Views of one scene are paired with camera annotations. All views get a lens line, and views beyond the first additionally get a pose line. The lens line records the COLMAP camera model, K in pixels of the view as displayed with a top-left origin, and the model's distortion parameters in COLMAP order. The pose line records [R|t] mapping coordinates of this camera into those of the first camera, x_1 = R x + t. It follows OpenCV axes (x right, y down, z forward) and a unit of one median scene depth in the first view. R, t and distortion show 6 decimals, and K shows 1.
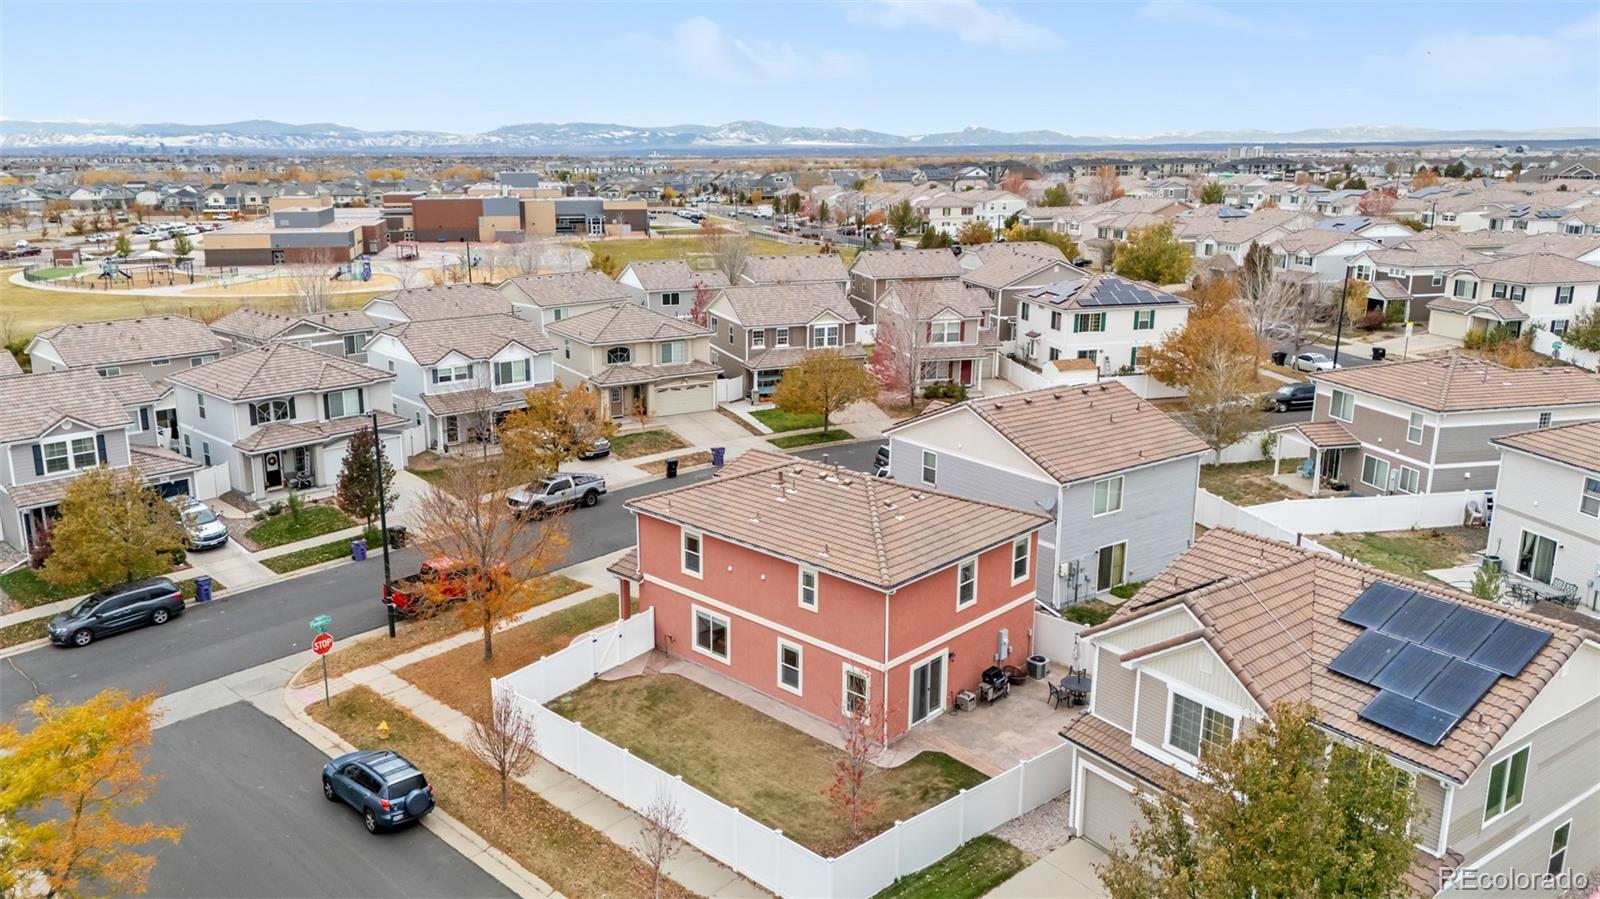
lens RADIAL K [[1170.4, 0, 797.3], [0, 1170.4, 448.4], [0, 0, 1]] dist [0.014227, 0.000968]
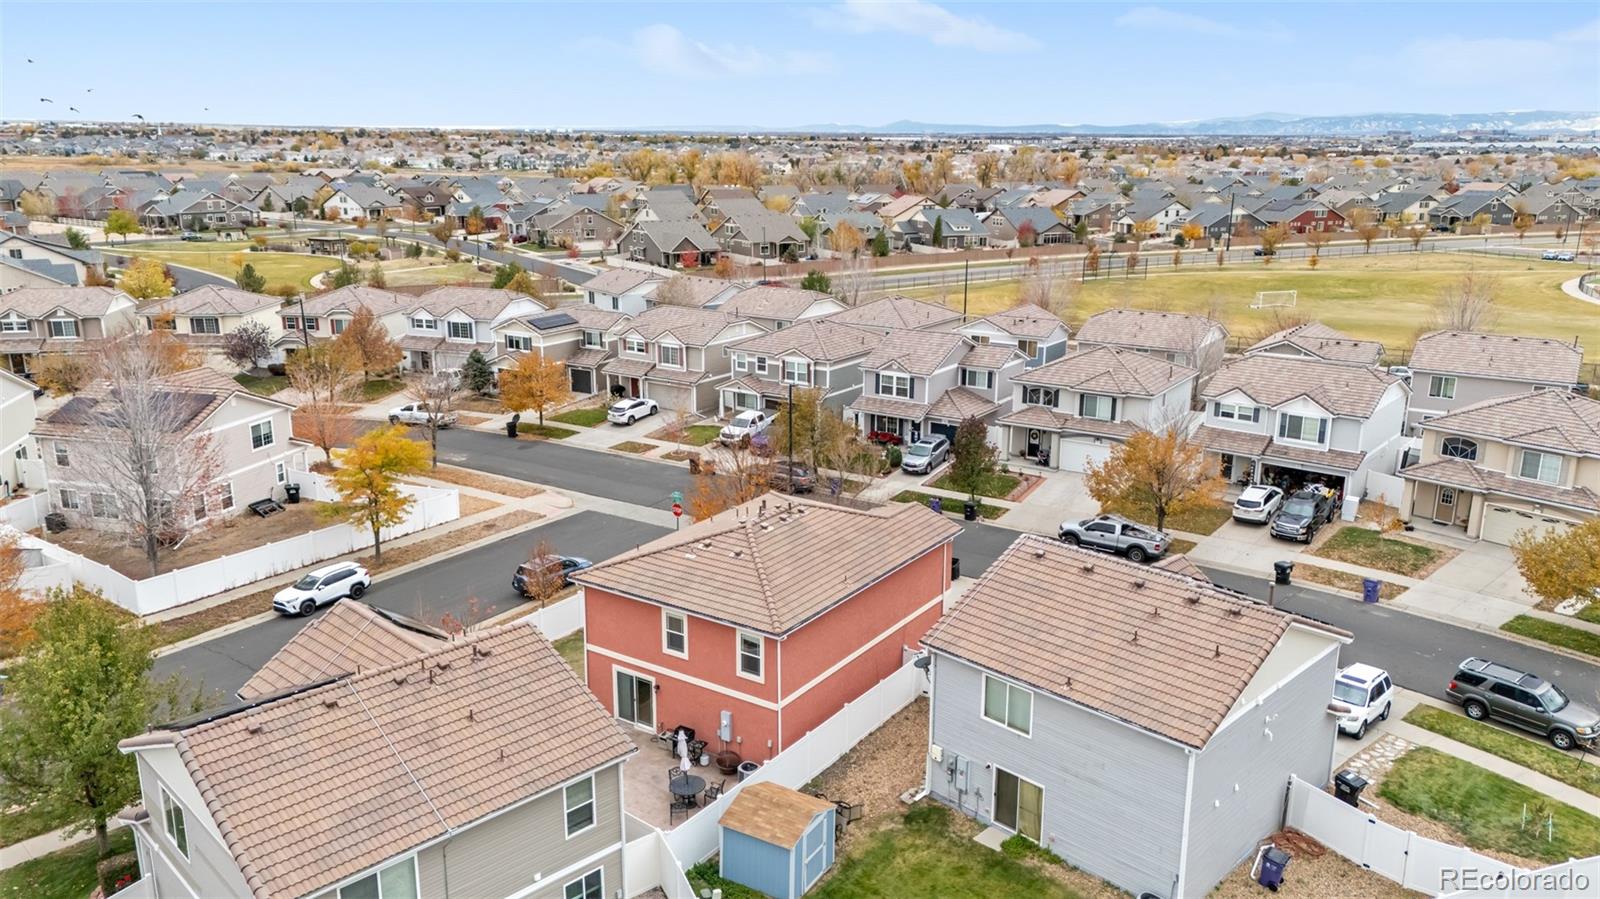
lens RADIAL K [[1170.4, 0, 798.0], [0, 1170.4, 448.1], [0, 0, 1]] dist [0.014227, 0.000968]
pose [[0.168423, 0.257924, -0.951372, 0.665868], [-0.246675, 0.945478, 0.212657, -0.174264], [0.954351, 0.198864, 0.222864, 0.495804]]
